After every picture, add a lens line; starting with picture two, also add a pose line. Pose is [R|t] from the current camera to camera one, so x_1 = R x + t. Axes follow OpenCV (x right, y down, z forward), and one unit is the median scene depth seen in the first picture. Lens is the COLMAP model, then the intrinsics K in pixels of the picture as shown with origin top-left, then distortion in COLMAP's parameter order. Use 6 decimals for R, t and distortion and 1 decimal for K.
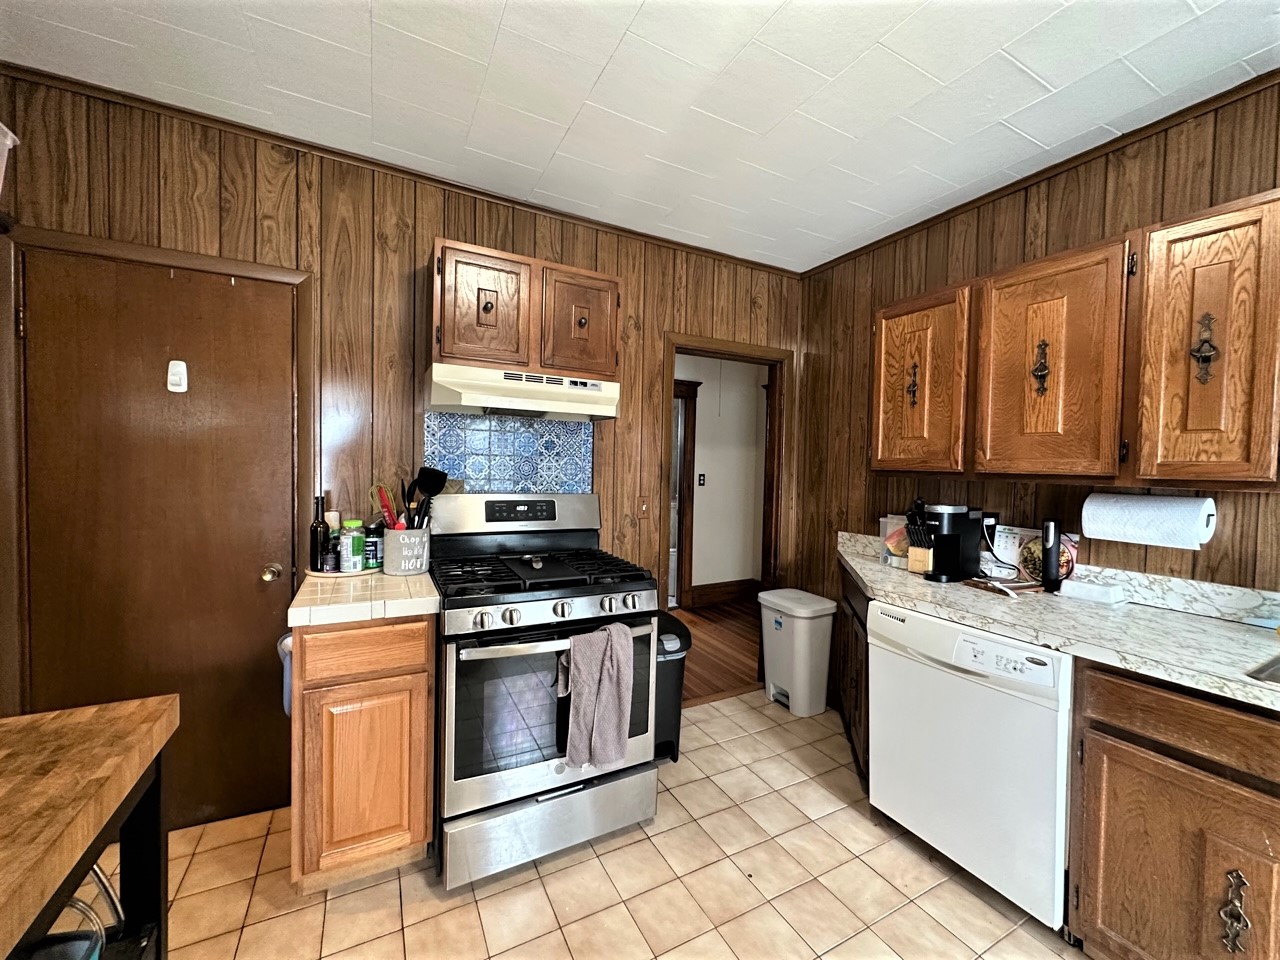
lens RADIAL K [[510.2, 0, 638.8], [0, 510.2, 478.9], [0, 0, 1]] dist [0.002310, 0.000071]
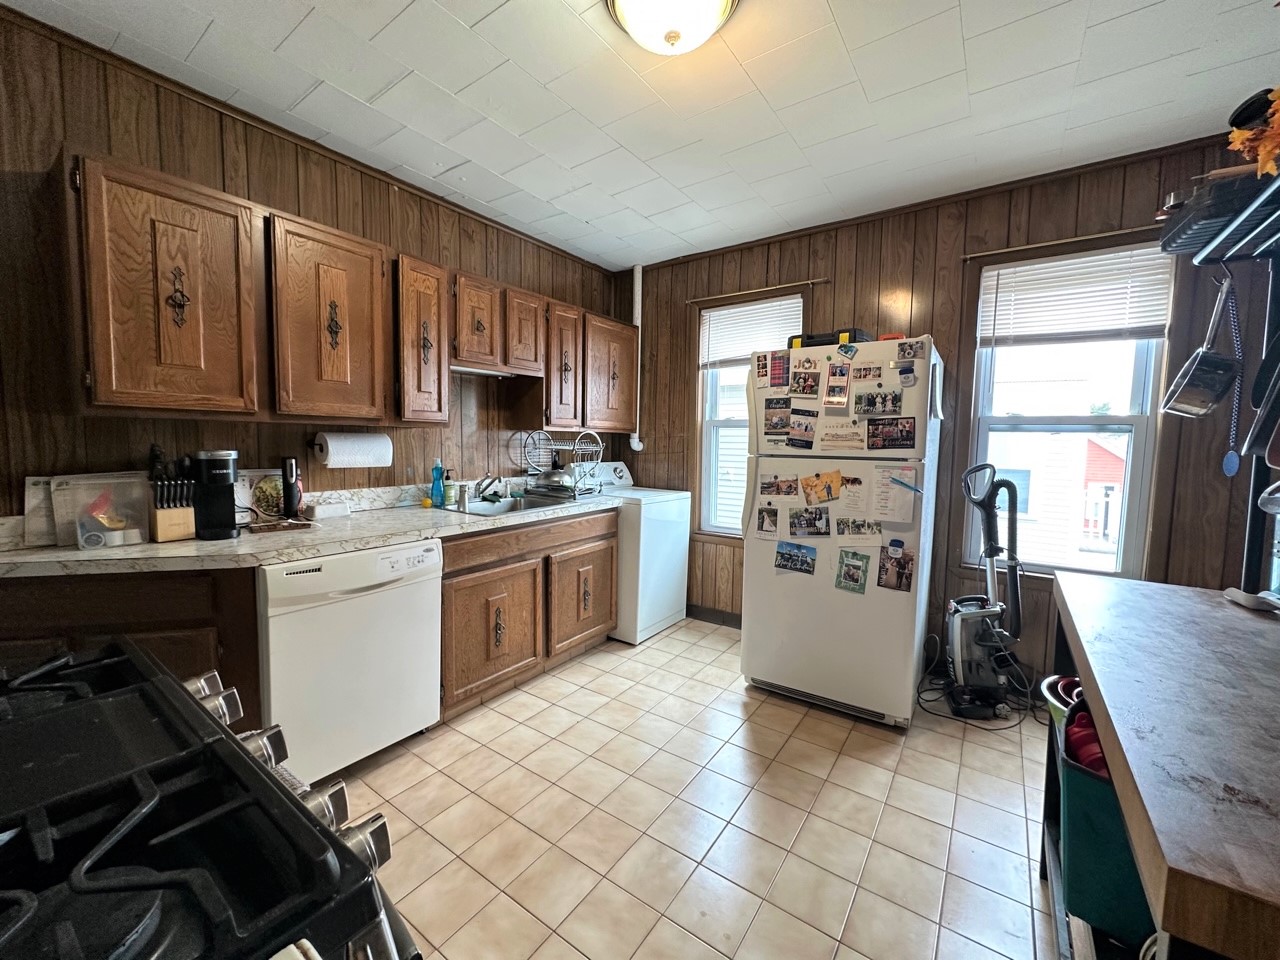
lens RADIAL K [[510.2, 0, 639.0], [0, 510.2, 478.0], [0, 0, 1]] dist [0.002310, 0.000071]
pose [[-0.446012, -0.091104, 0.890378, -0.591432], [0.003701, 0.994610, 0.103623, 0.012844], [-0.895019, 0.049513, -0.443271, 0.900603]]
